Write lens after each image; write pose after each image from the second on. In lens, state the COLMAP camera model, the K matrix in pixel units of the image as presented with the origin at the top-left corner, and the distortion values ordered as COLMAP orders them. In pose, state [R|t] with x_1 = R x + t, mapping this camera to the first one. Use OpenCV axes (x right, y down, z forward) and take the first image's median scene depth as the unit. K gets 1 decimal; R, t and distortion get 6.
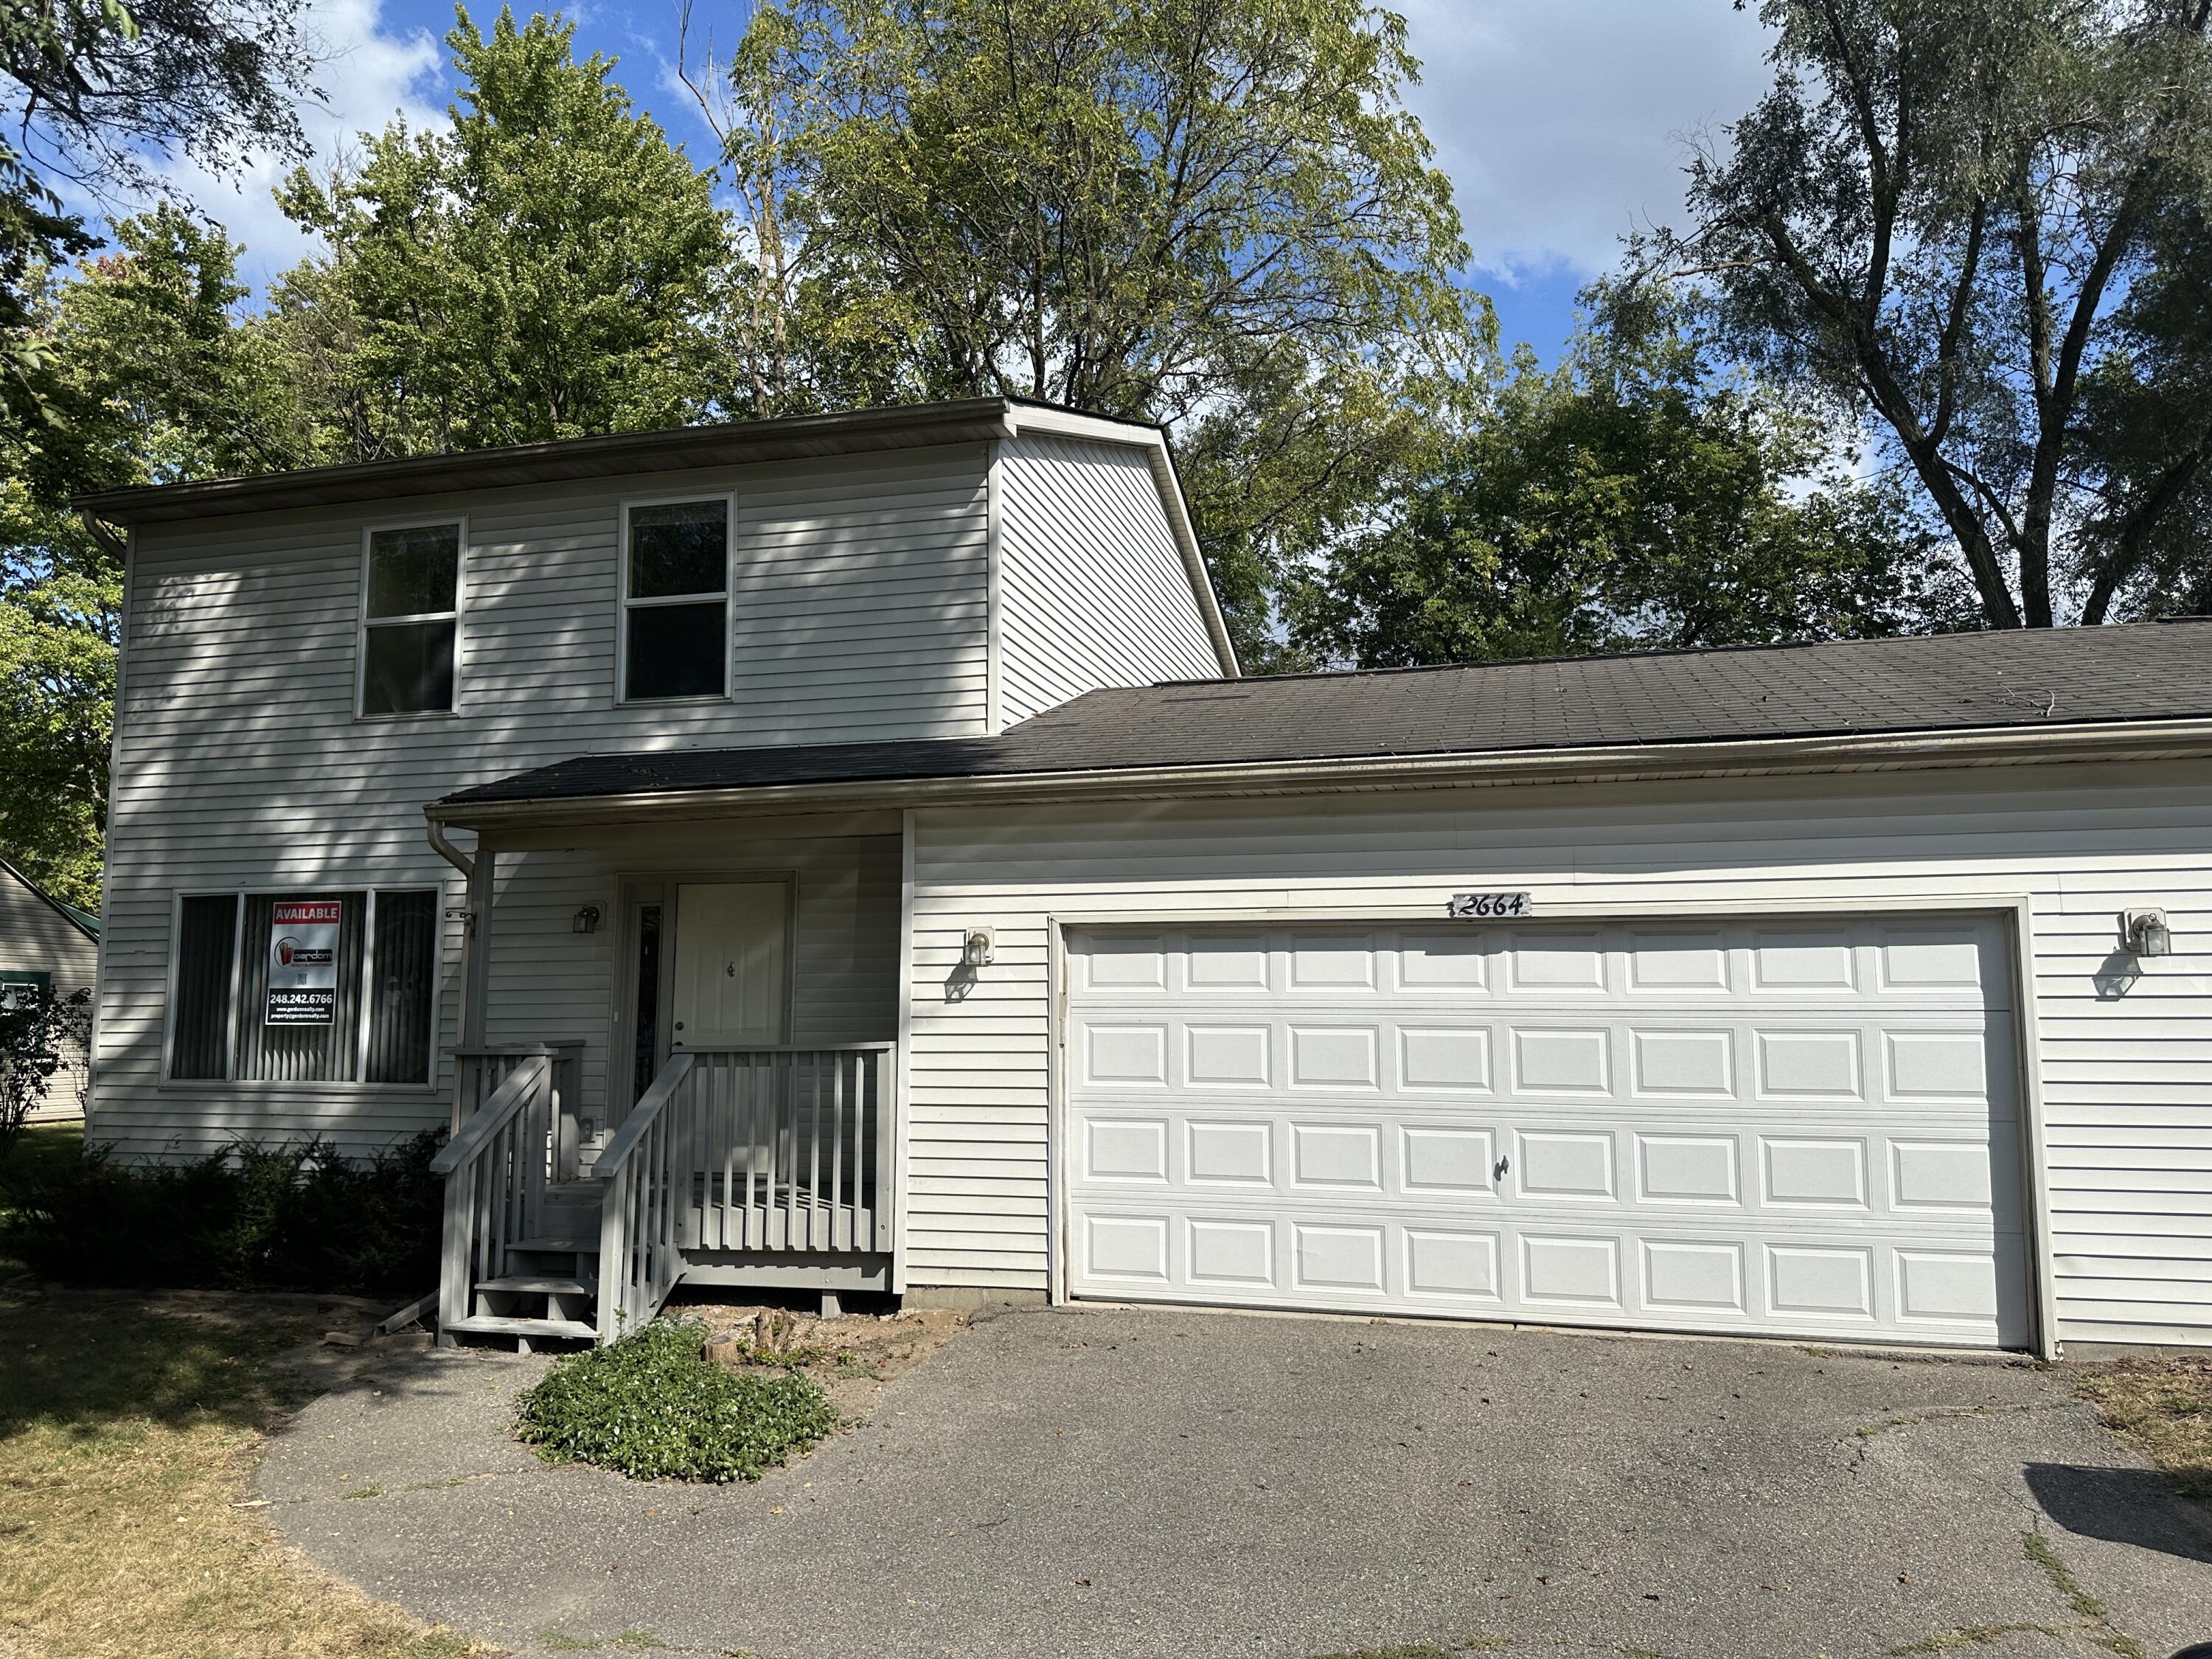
lens RADIAL K [[1540.9, 0, 1119.6], [0, 1540.9, 825.8], [0, 0, 1]] dist [0.114642, -0.172286]
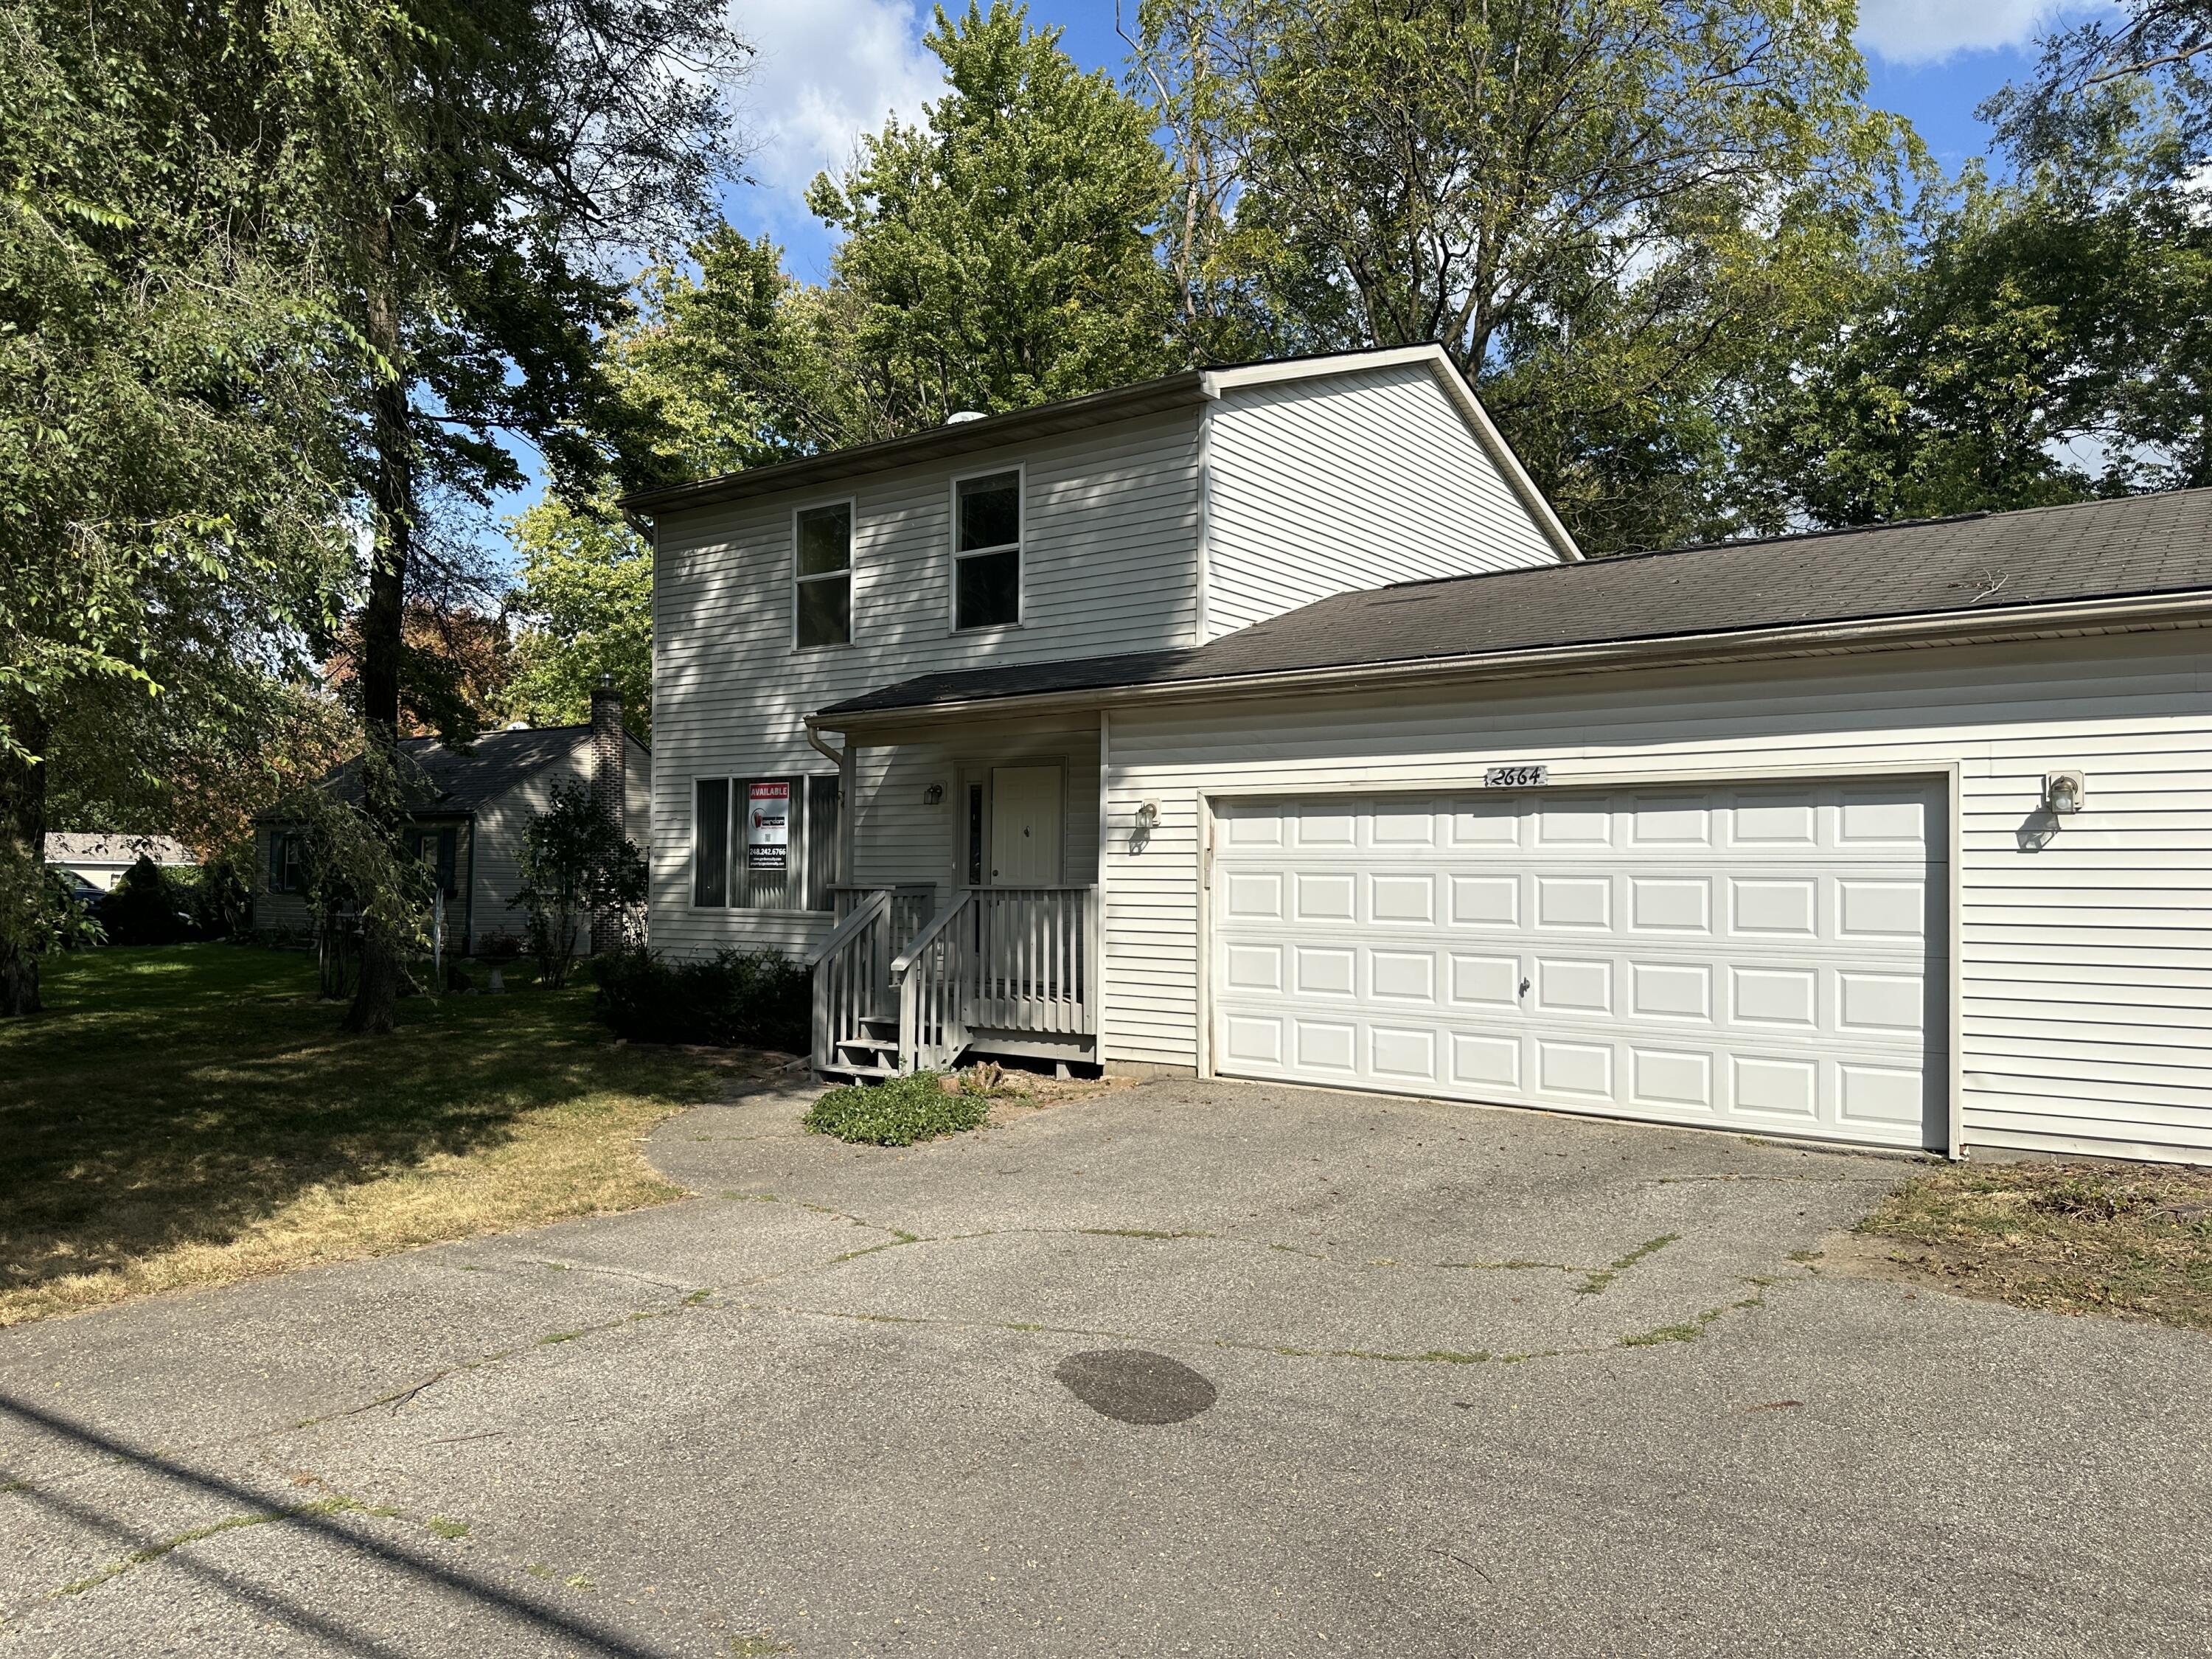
lens RADIAL K [[1533.4, 0, 1106.0], [0, 1533.4, 829.5], [0, 0, 1]] dist [0.100579, -0.104071]
pose [[0.931534, -0.001525, -0.363650, 0.352004], [0.033008, 0.996218, 0.080377, -0.014860], [0.362152, -0.086877, 0.928061, -0.235564]]
